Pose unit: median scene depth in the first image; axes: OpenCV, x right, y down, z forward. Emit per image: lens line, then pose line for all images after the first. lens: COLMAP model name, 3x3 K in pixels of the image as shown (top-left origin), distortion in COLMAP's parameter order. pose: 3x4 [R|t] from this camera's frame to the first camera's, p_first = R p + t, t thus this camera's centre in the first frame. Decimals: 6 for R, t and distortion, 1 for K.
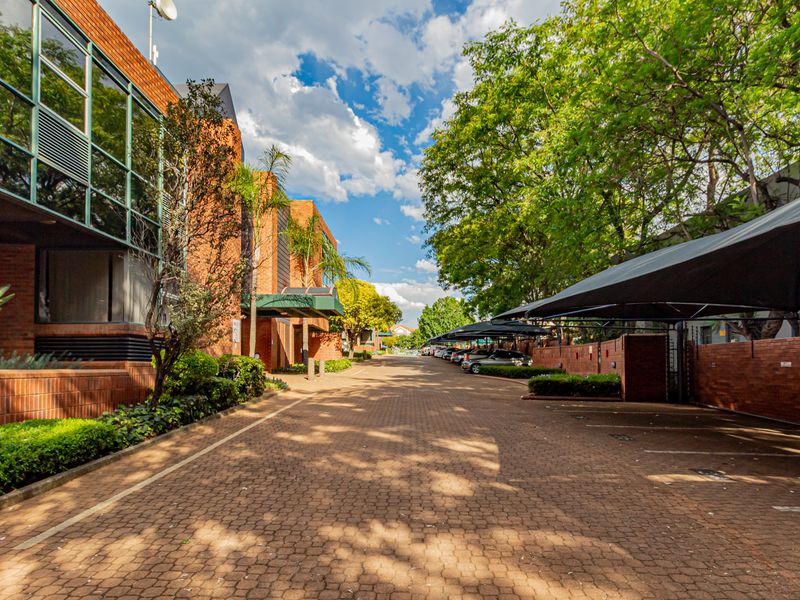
lens RADIAL K [[486.4, 0, 400.0], [0, 486.4, 300.0], [0, 0, 1]] dist [-0.002446, -0.000110]
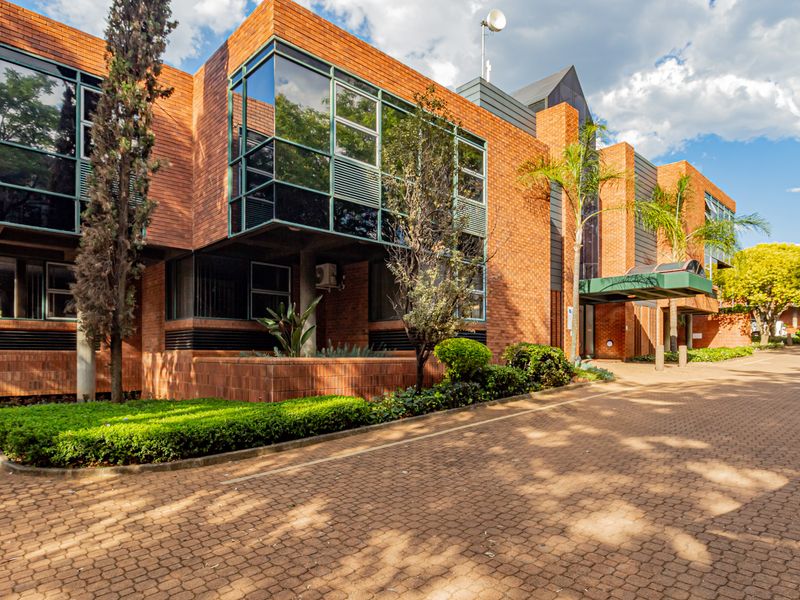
lens RADIAL K [[482.4, 0, 400.0], [0, 482.4, 300.0], [0, 0, 1]] dist [0.027613, -0.000089]
pose [[0.700538, -0.075733, -0.709585, 0.229001], [0.093930, 0.995487, -0.013515, 0.016100], [0.707406, -0.057183, 0.704491, 0.152102]]
